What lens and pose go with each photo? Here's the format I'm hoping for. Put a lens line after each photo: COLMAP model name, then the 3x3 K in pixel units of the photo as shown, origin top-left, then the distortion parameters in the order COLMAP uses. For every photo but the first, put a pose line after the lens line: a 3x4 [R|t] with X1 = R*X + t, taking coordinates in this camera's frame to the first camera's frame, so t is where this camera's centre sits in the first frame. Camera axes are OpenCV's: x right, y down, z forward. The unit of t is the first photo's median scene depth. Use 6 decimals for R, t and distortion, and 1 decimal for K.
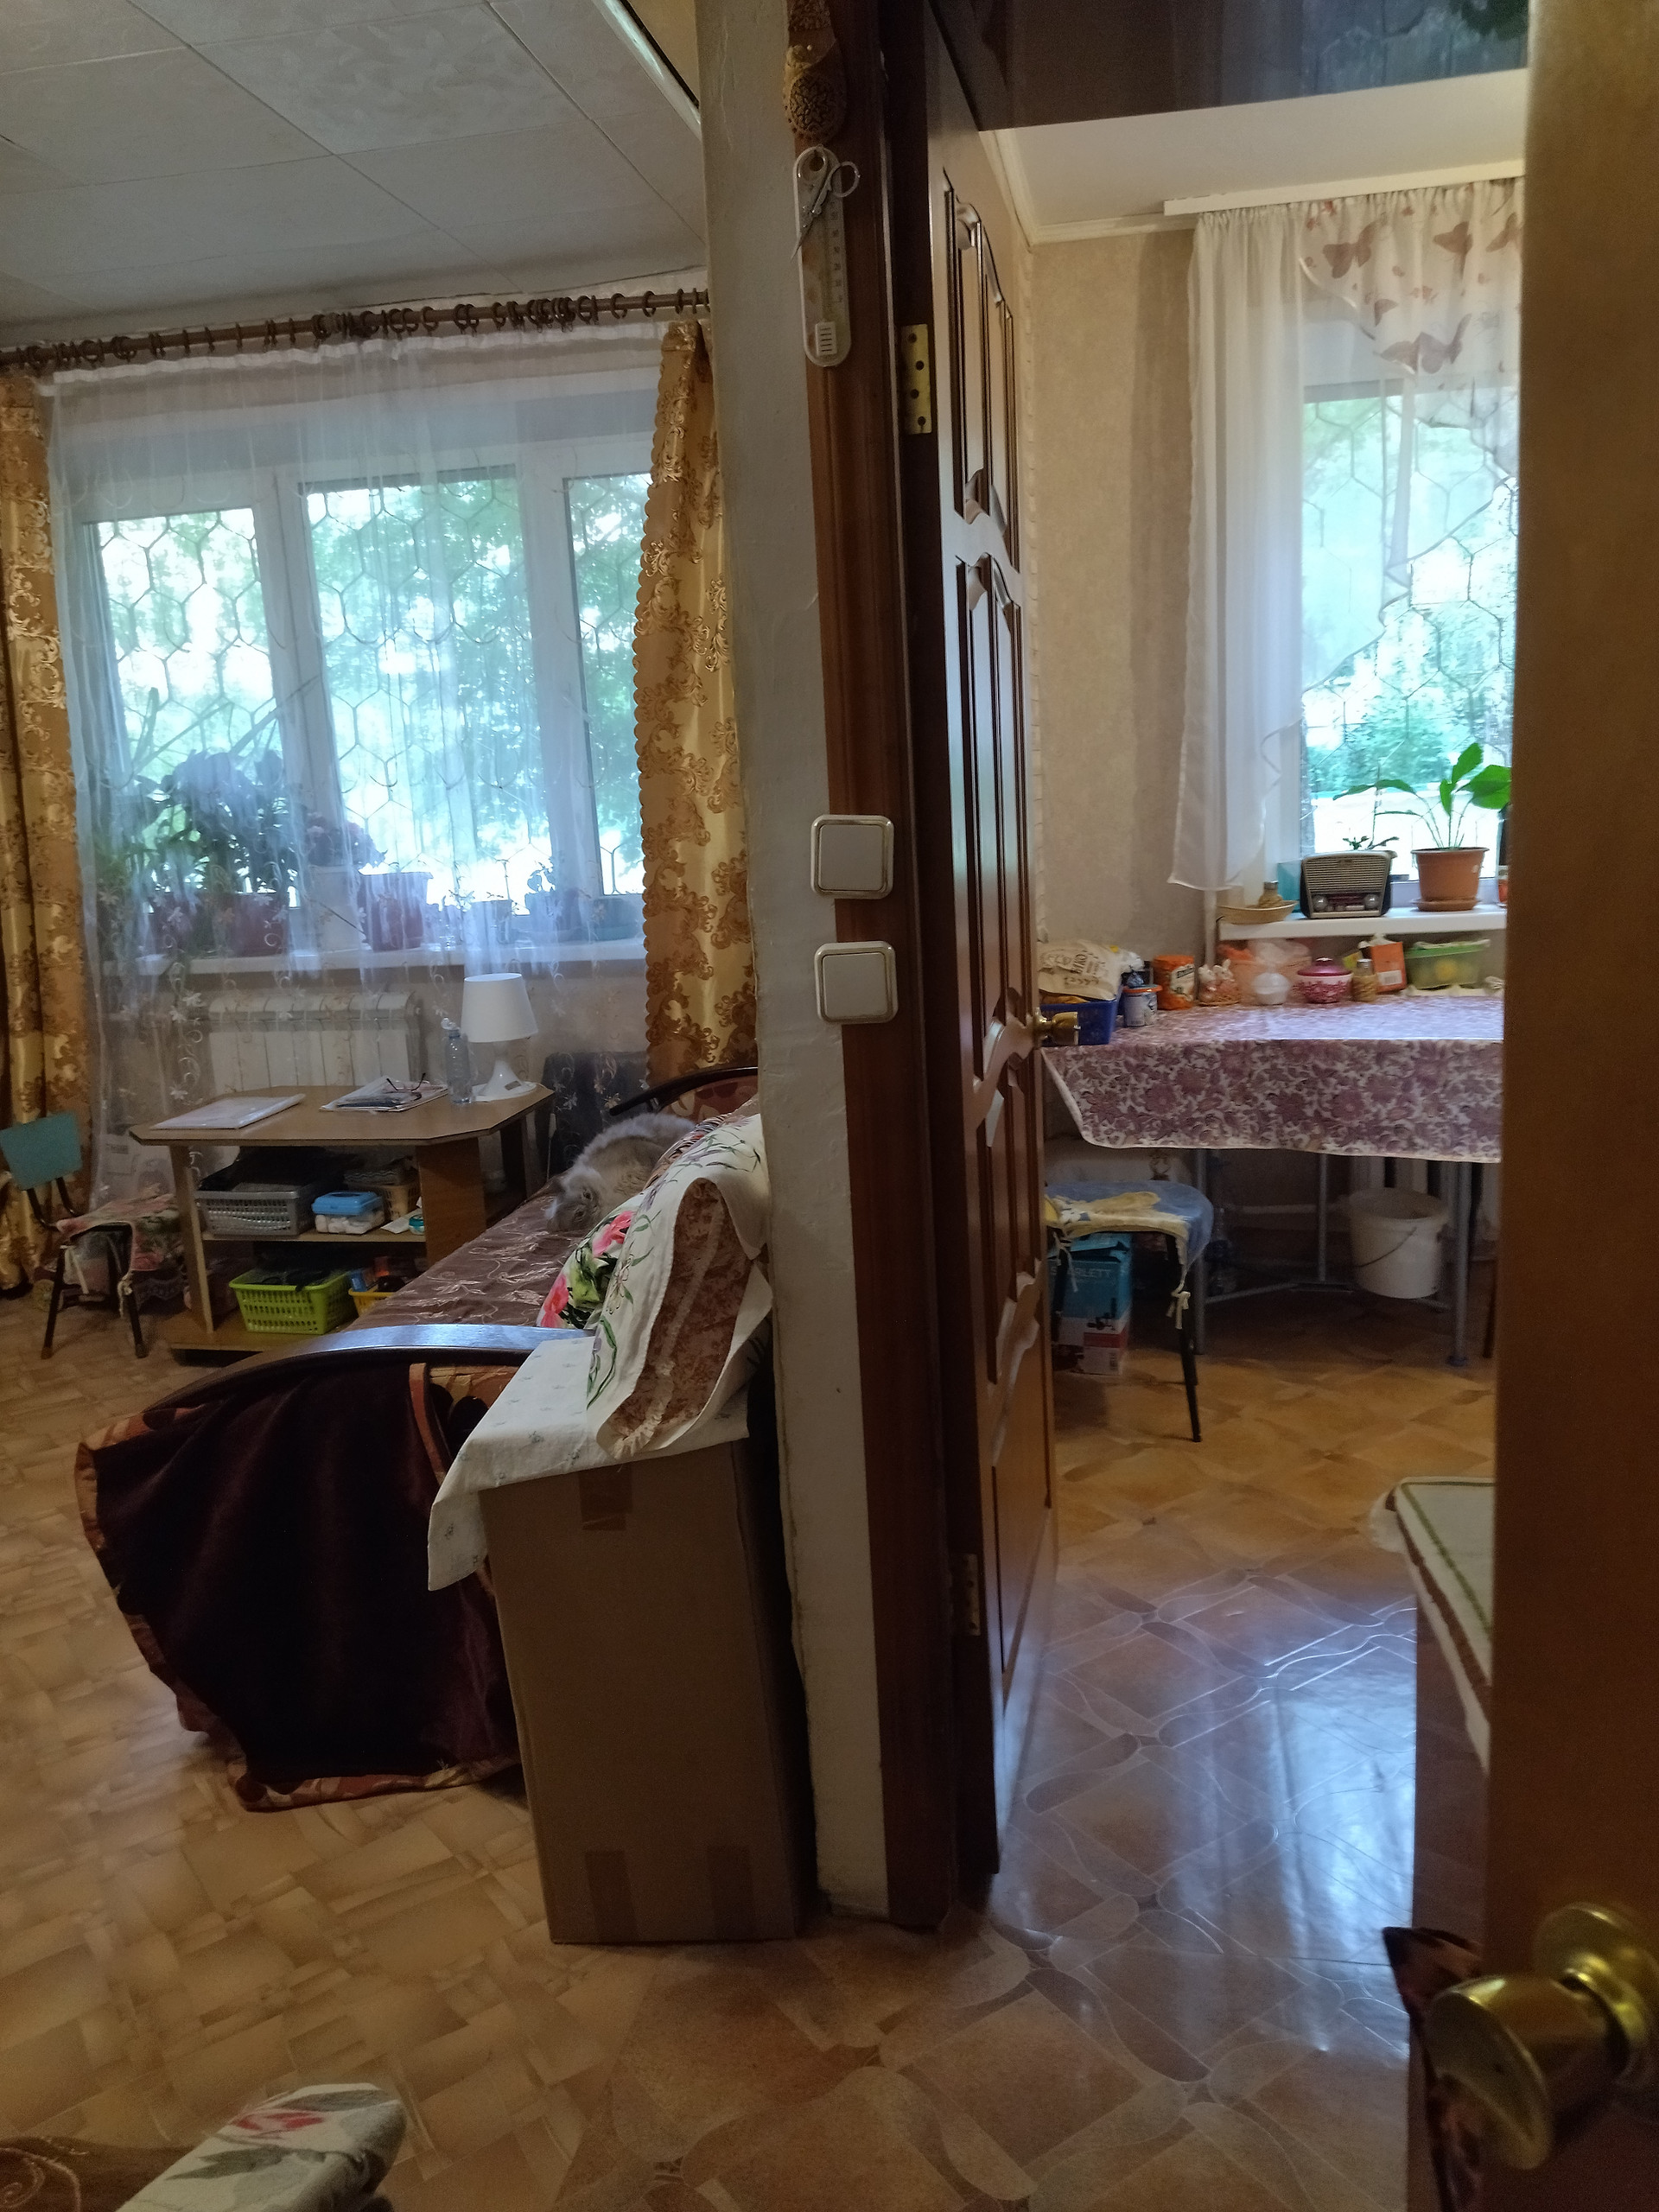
lens RADIAL K [[1695.4, 0, 863.3], [0, 1695.4, 1105.9], [0, 0, 1]] dist [0.081741, -0.132257]
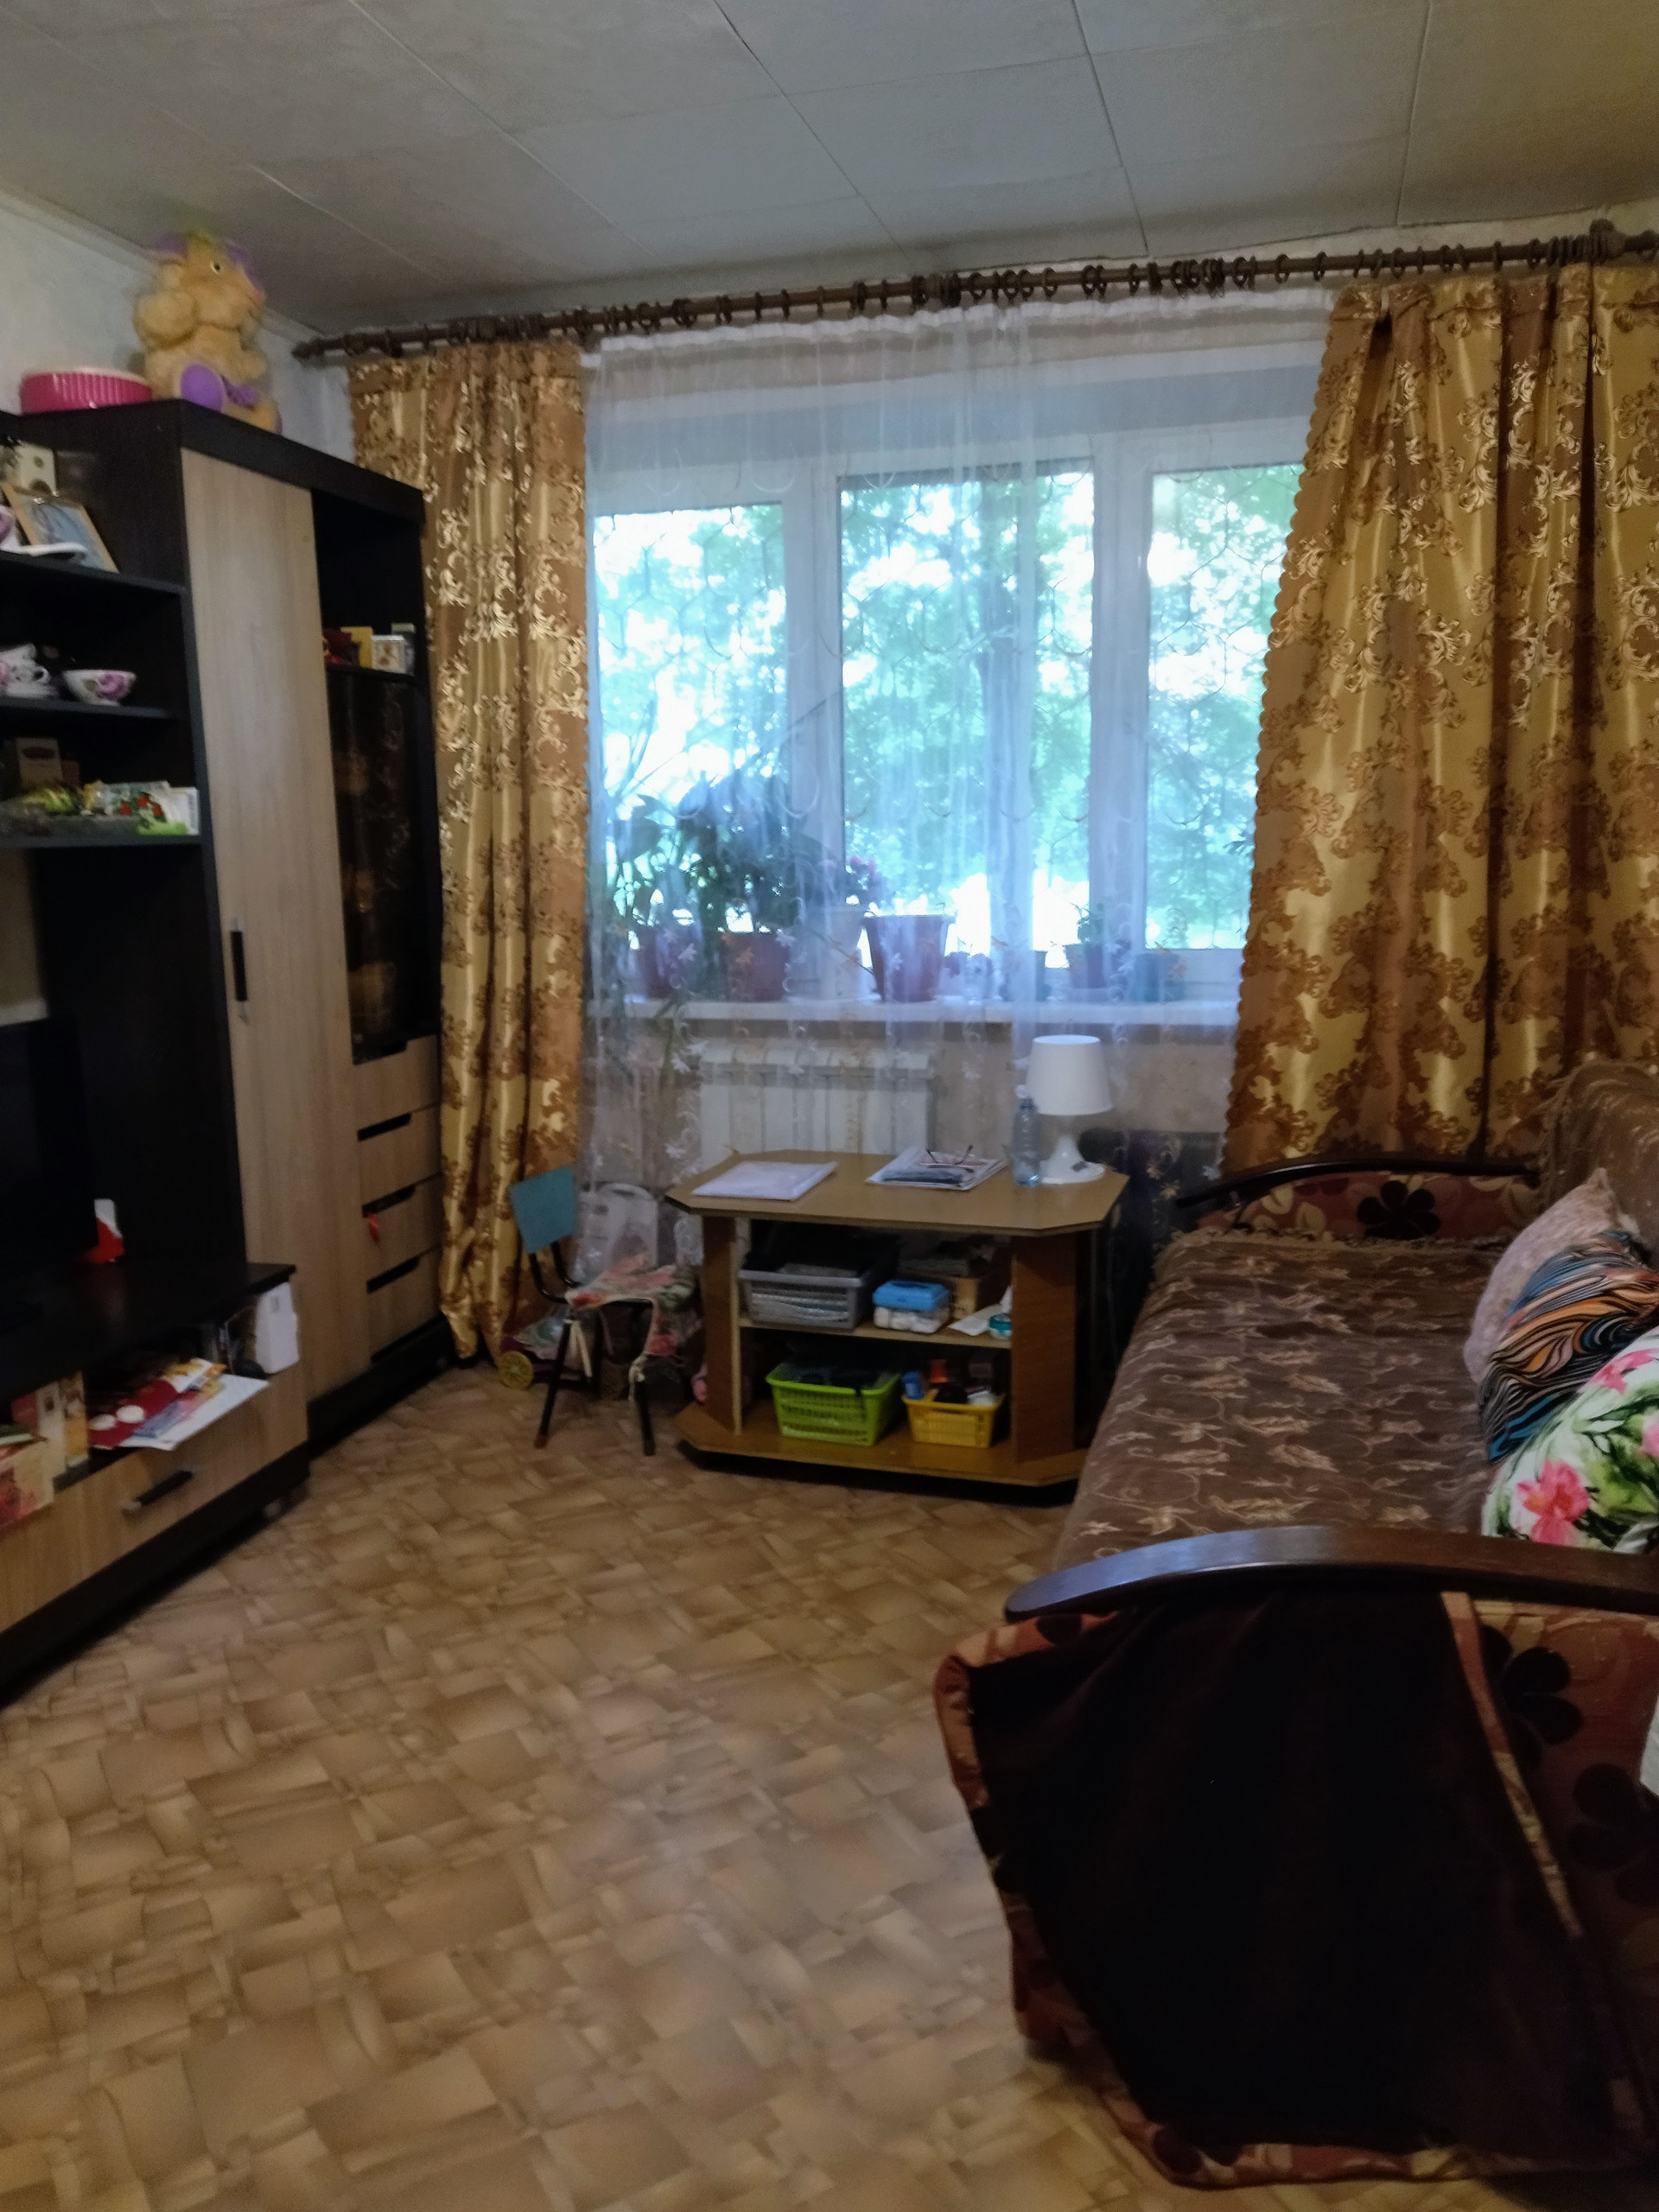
lens RADIAL K [[1695.4, 0, 834.1], [0, 1695.4, 1109.4], [0, 0, 1]] dist [0.081741, -0.132257]
pose [[0.994686, 0.054430, -0.087393, -0.270193], [-0.057220, 0.997919, -0.029739, -0.008531], [0.085592, 0.034582, 0.995730, 0.144569]]
